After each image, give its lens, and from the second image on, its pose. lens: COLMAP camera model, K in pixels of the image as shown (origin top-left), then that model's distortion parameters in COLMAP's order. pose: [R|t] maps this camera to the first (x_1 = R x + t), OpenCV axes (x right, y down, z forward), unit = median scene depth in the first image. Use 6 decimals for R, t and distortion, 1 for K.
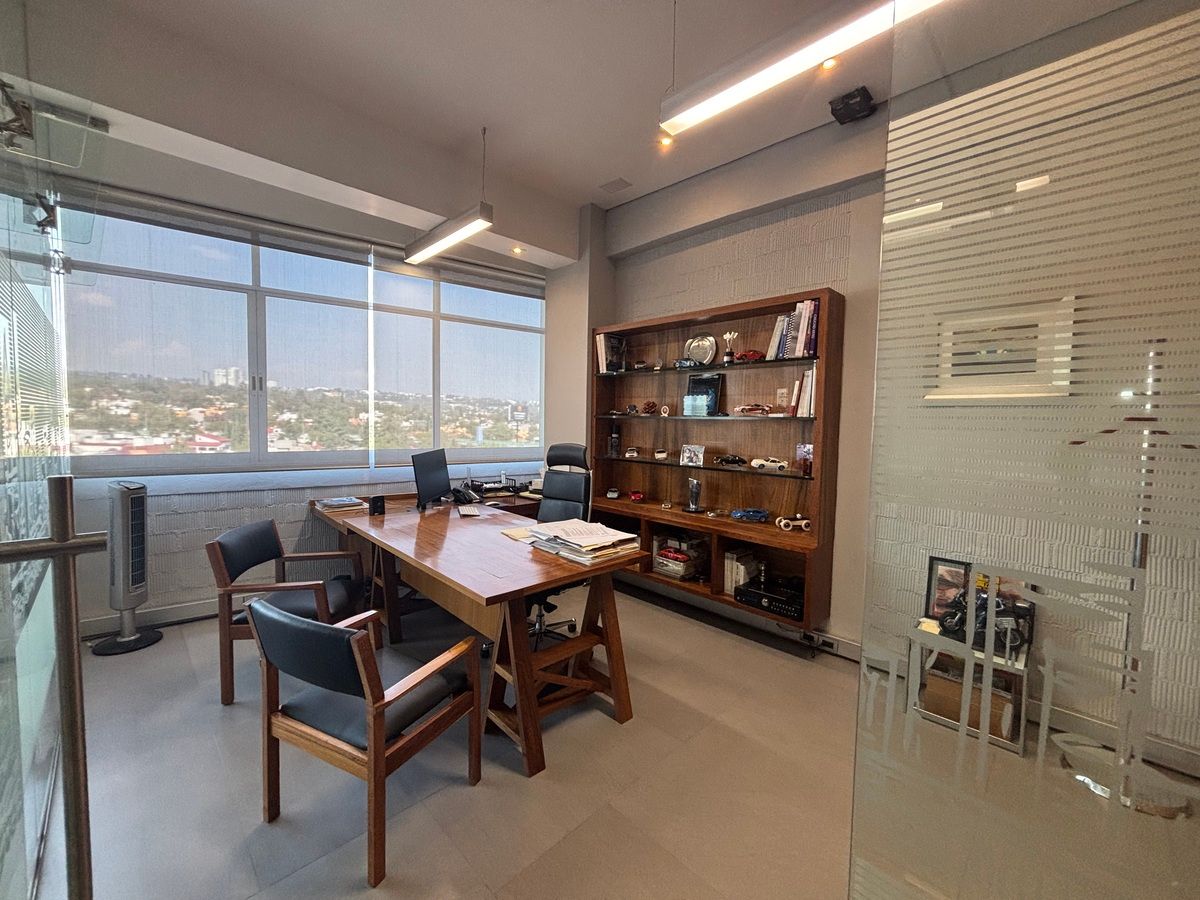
lens RADIAL K [[484.0, 0, 605.4], [0, 484.0, 445.4], [0, 0, 1]] dist [-0.001250, -0.000738]
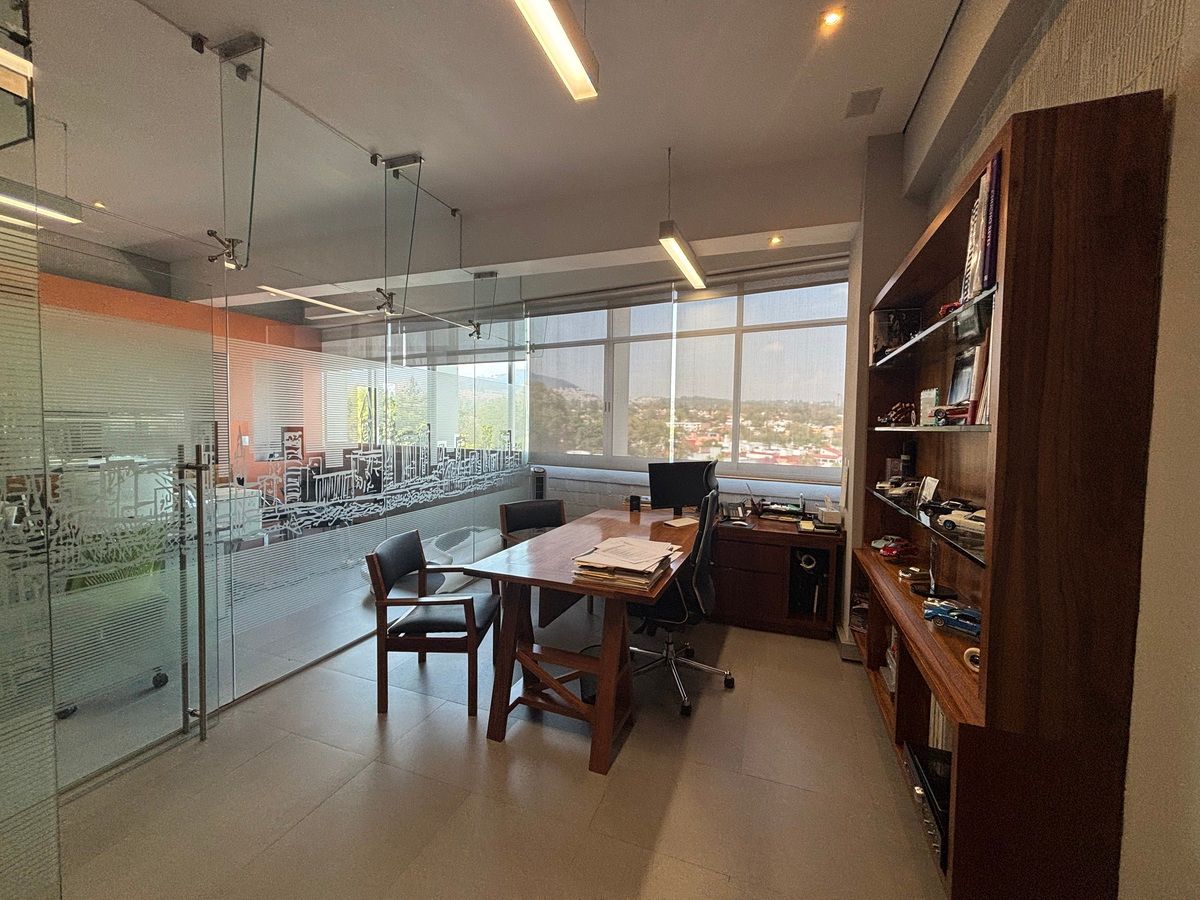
lens RADIAL K [[484.0, 0, 598.4], [0, 484.0, 448.2], [0, 0, 1]] dist [-0.001250, -0.000738]
pose [[0.402829, 0.030476, -0.914768, 0.510705], [-0.057506, 0.998314, 0.007936, -0.016082], [0.913467, 0.049407, 0.403902, 0.378133]]
